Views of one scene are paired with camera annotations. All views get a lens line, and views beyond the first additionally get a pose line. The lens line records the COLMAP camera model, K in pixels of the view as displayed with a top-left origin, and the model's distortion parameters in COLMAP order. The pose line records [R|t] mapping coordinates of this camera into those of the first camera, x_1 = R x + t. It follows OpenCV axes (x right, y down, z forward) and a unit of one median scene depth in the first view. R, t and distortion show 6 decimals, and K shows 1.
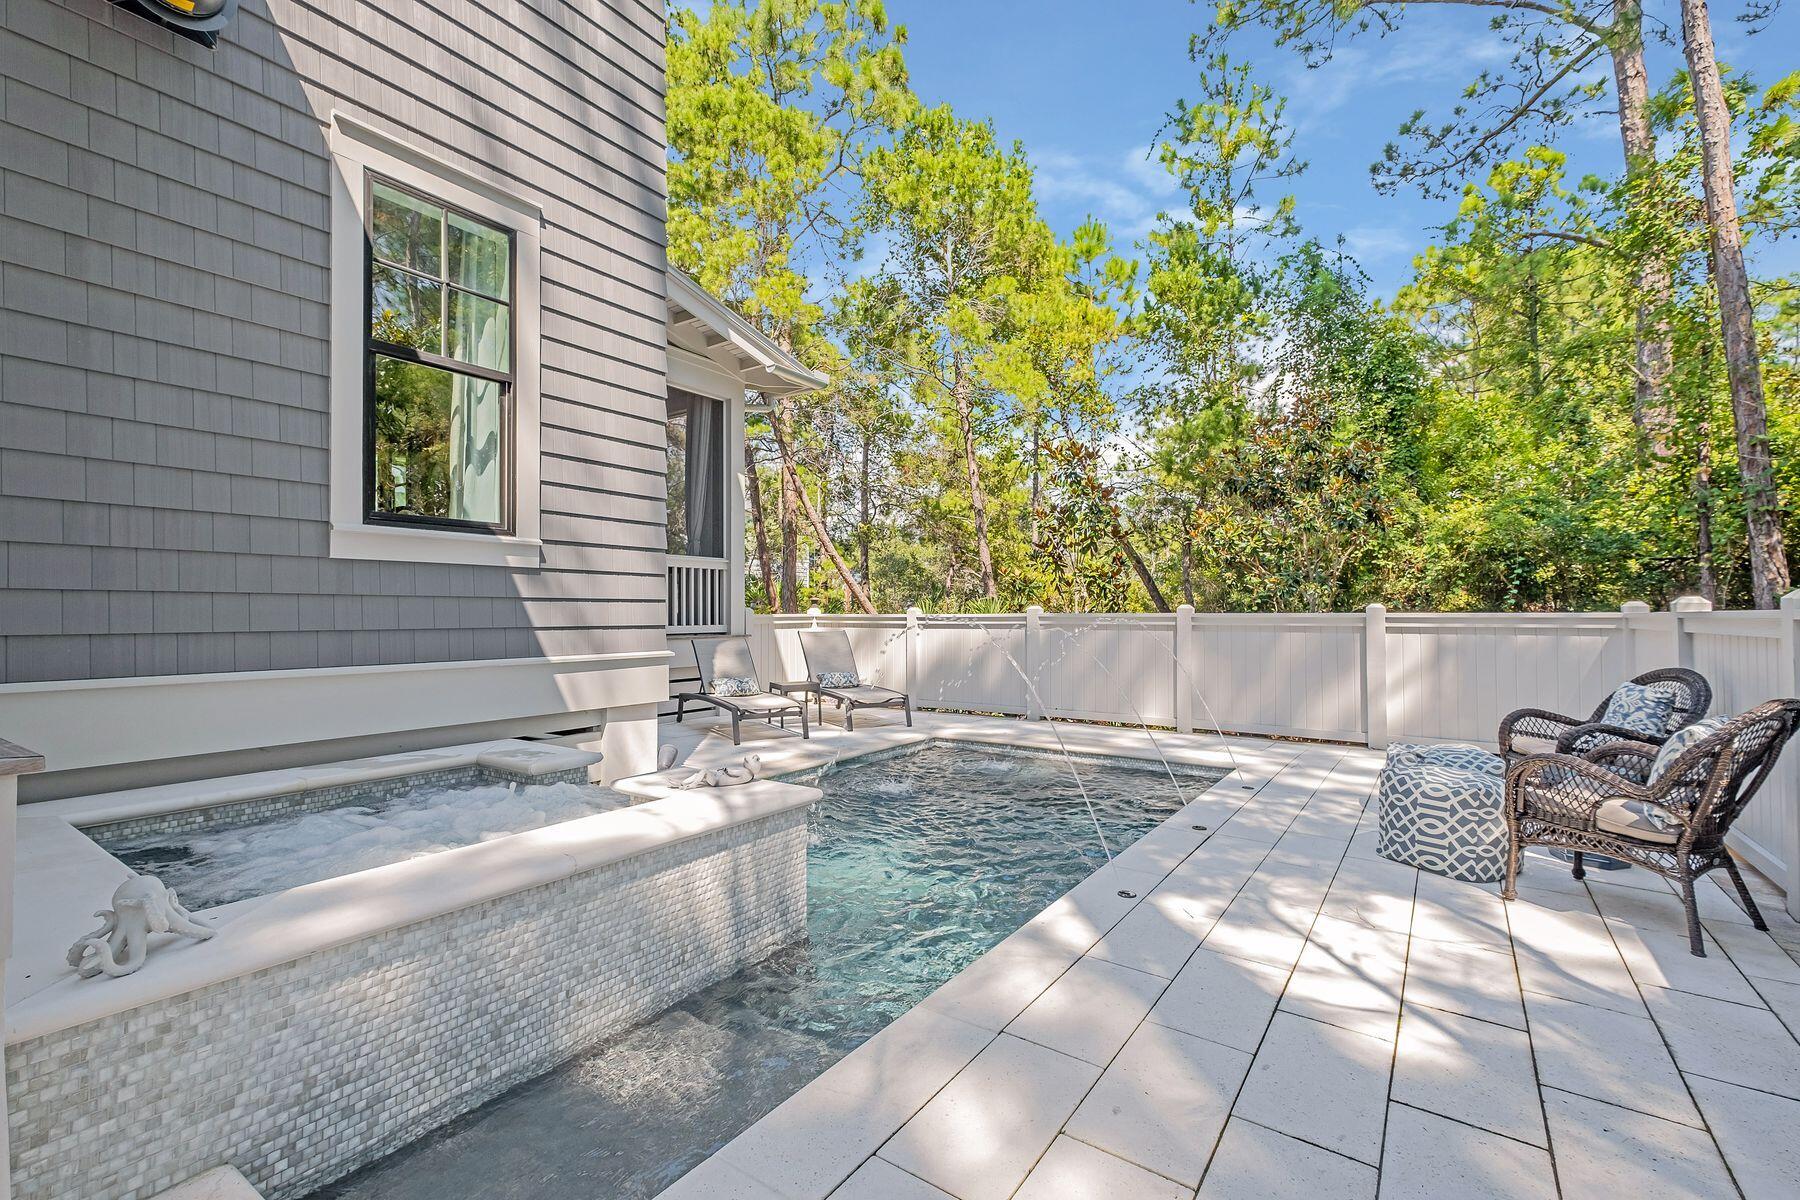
lens RADIAL K [[783.4, 0, 896.3], [0, 783.4, 600.3], [0, 0, 1]] dist [-0.002775, -0.000628]
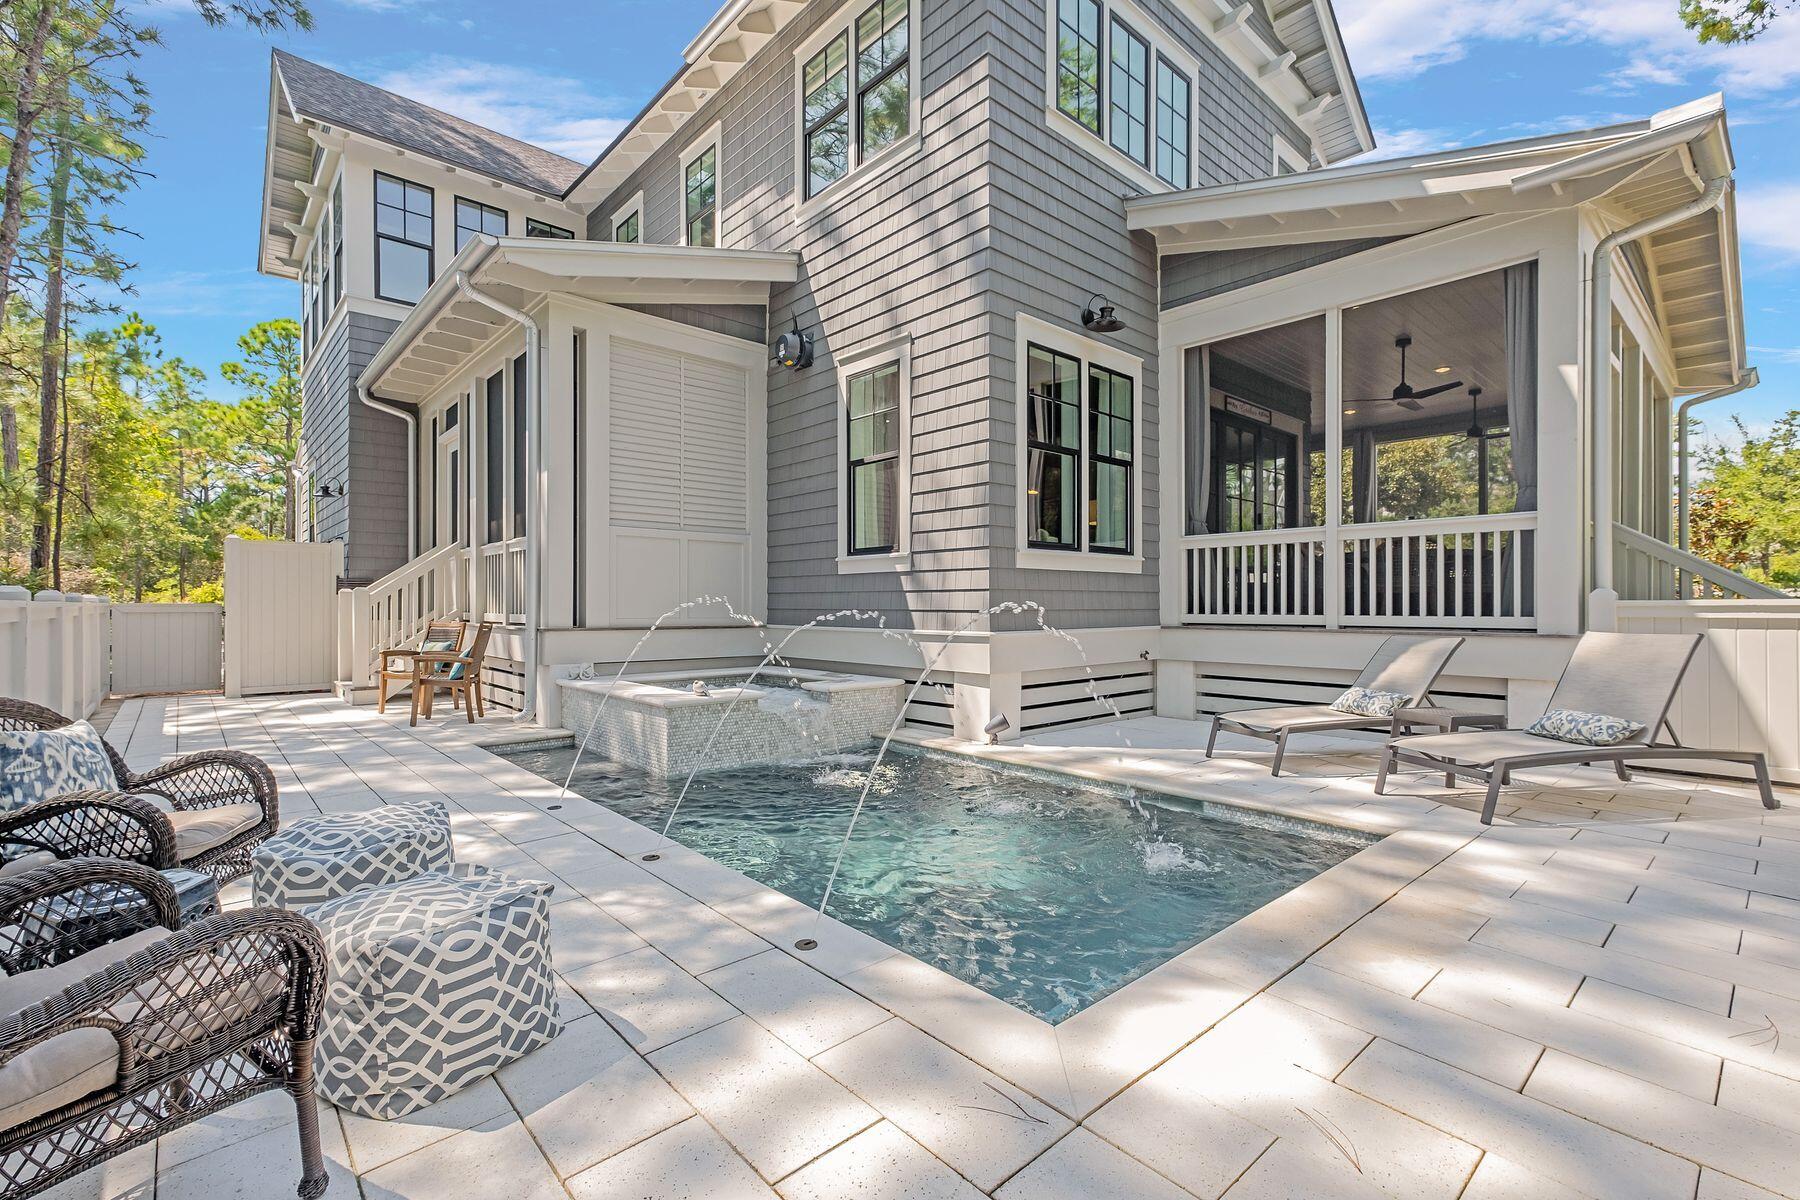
lens RADIAL K [[783.4, 0, 896.3], [0, 783.4, 600.3], [0, 0, 1]] dist [-0.002775, -0.000628]
pose [[-0.228116, -0.000205, -0.973634, 1.042110], [0.018953, 0.999810, -0.004651, 0.022701], [0.973449, -0.019515, -0.228069, 1.324324]]
